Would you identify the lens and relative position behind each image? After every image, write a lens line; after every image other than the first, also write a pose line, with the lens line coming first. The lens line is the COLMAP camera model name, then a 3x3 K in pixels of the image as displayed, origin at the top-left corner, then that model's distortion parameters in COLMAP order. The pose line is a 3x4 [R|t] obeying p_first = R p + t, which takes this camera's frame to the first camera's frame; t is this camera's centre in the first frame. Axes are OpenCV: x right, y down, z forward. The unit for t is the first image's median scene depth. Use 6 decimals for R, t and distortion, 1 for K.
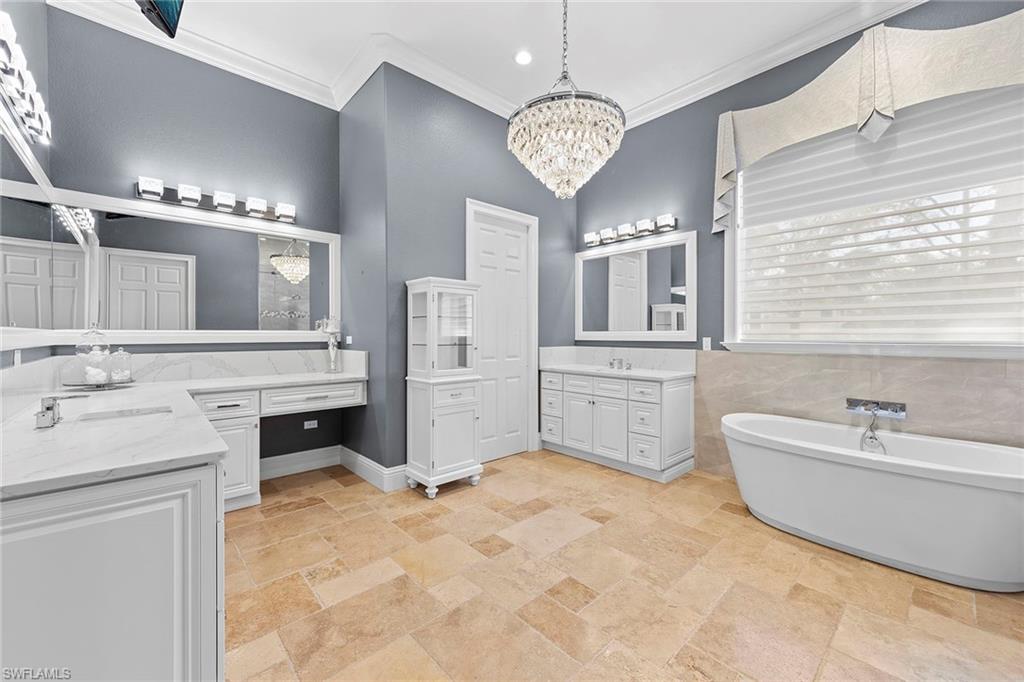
lens RADIAL K [[403.9, 0, 511.9], [0, 403.9, 336.9], [0, 0, 1]] dist [0.001007, 0.000029]
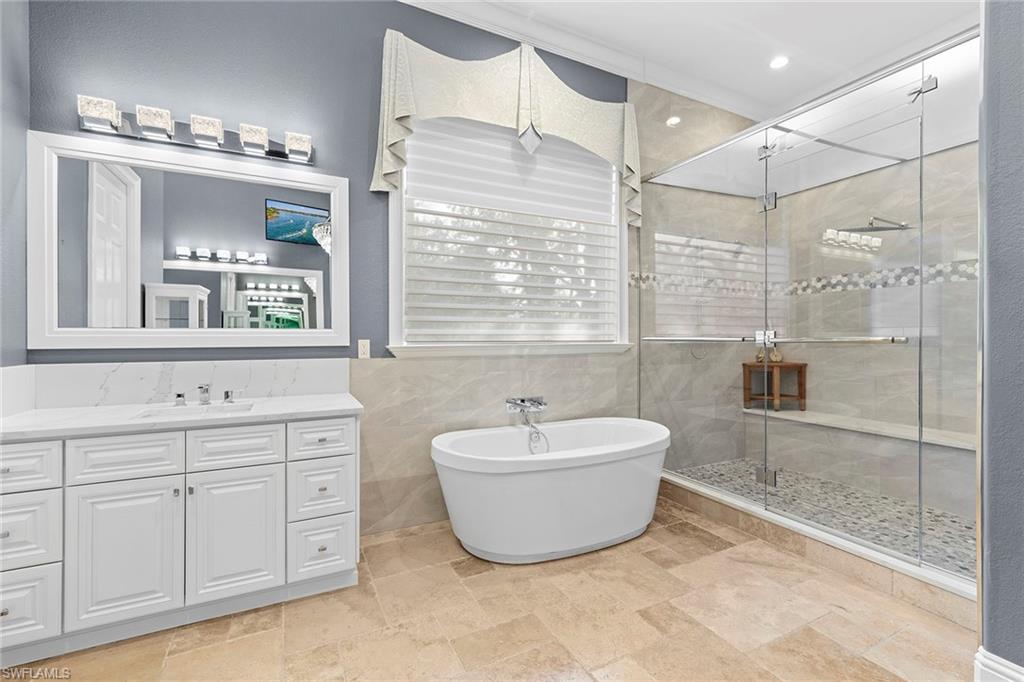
lens RADIAL K [[441.6, 0, 512.5], [0, 441.6, 337.0], [0, 0, 1]] dist [0.004556, 0.000138]
pose [[0.264327, -0.001577, 0.964432, -0.186251], [0.004920, 0.999988, 0.000287, -0.002185], [-0.964421, 0.004670, 0.264332, 0.588901]]
